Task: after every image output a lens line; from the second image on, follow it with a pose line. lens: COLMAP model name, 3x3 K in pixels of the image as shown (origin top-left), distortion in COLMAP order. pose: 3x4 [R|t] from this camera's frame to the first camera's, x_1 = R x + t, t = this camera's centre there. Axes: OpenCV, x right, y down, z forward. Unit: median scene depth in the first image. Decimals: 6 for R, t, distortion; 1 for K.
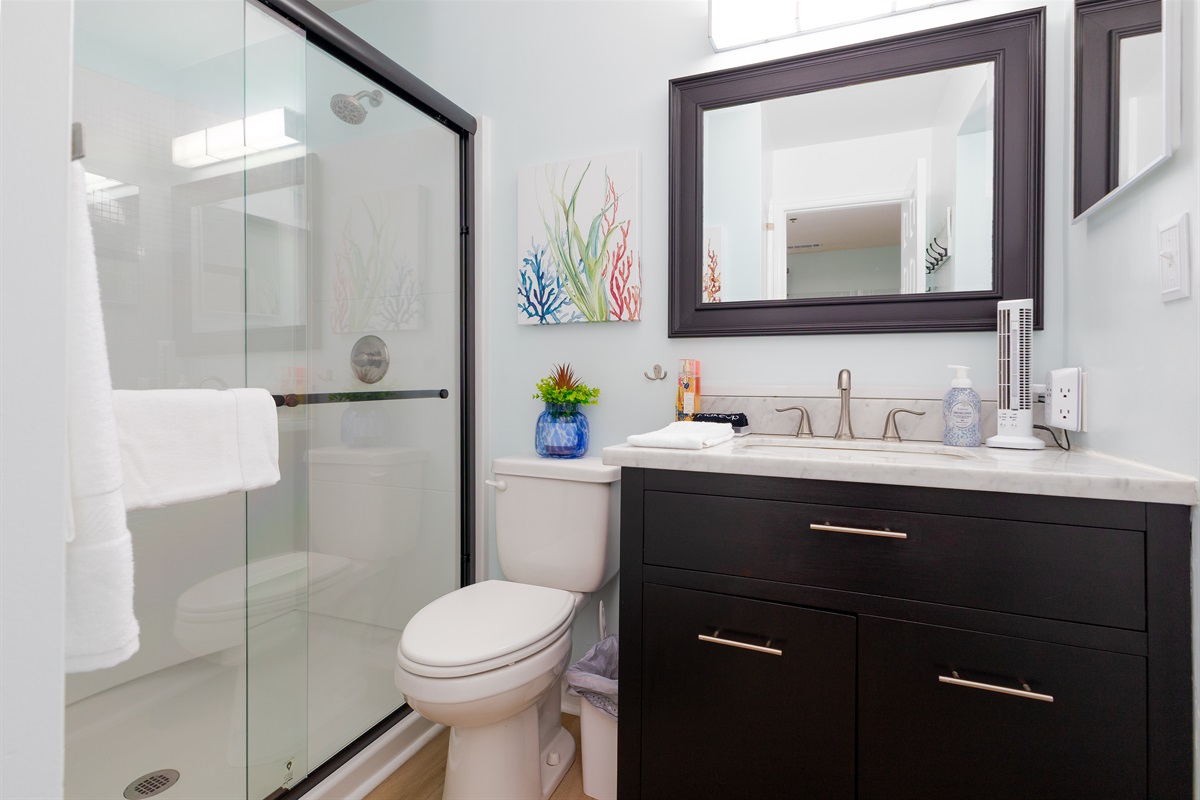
lens RADIAL K [[582.7, 0, 599.3], [0, 582.7, 387.6], [0, 0, 1]] dist [0.003522, 0.000936]
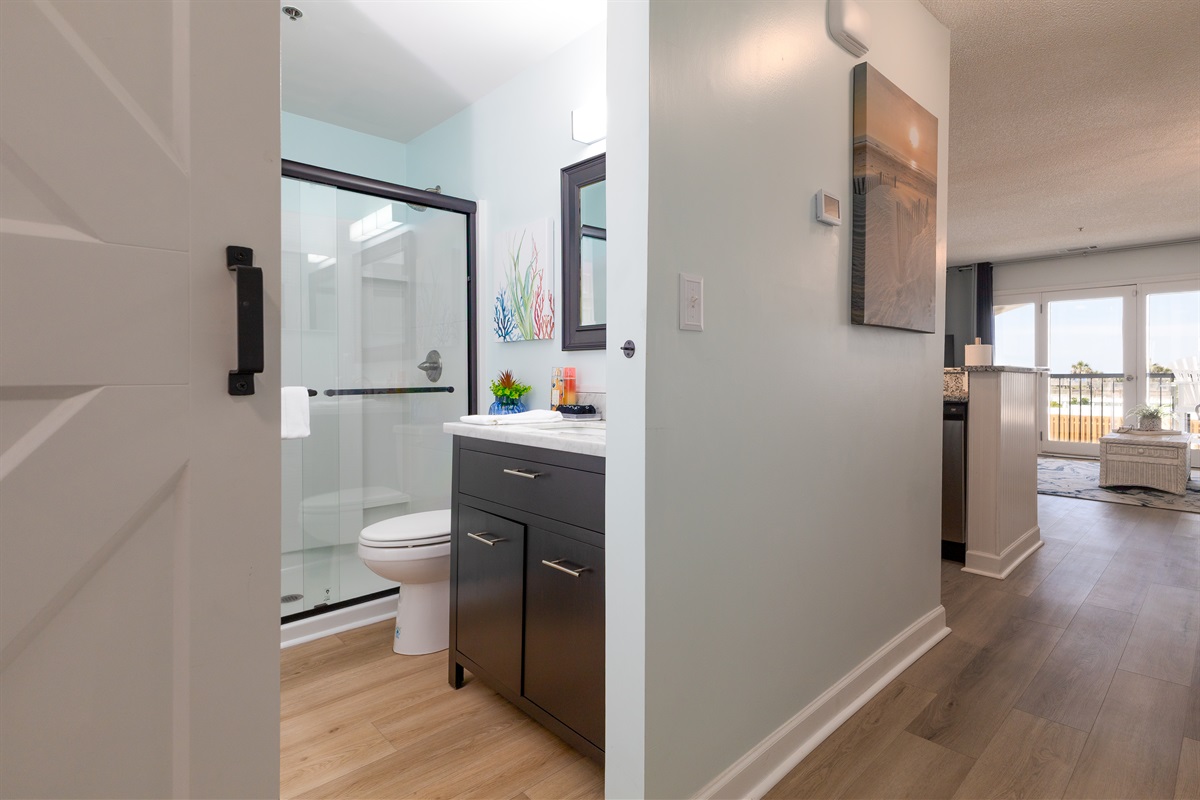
lens RADIAL K [[582.7, 0, 599.3], [0, 582.7, 387.6], [0, 0, 1]] dist [0.003522, 0.000936]
pose [[0.915791, 0.006056, -0.401609, 0.721563], [-0.001481, 0.999930, 0.011702, -0.012945], [0.401652, -0.010121, 0.915736, -0.244036]]
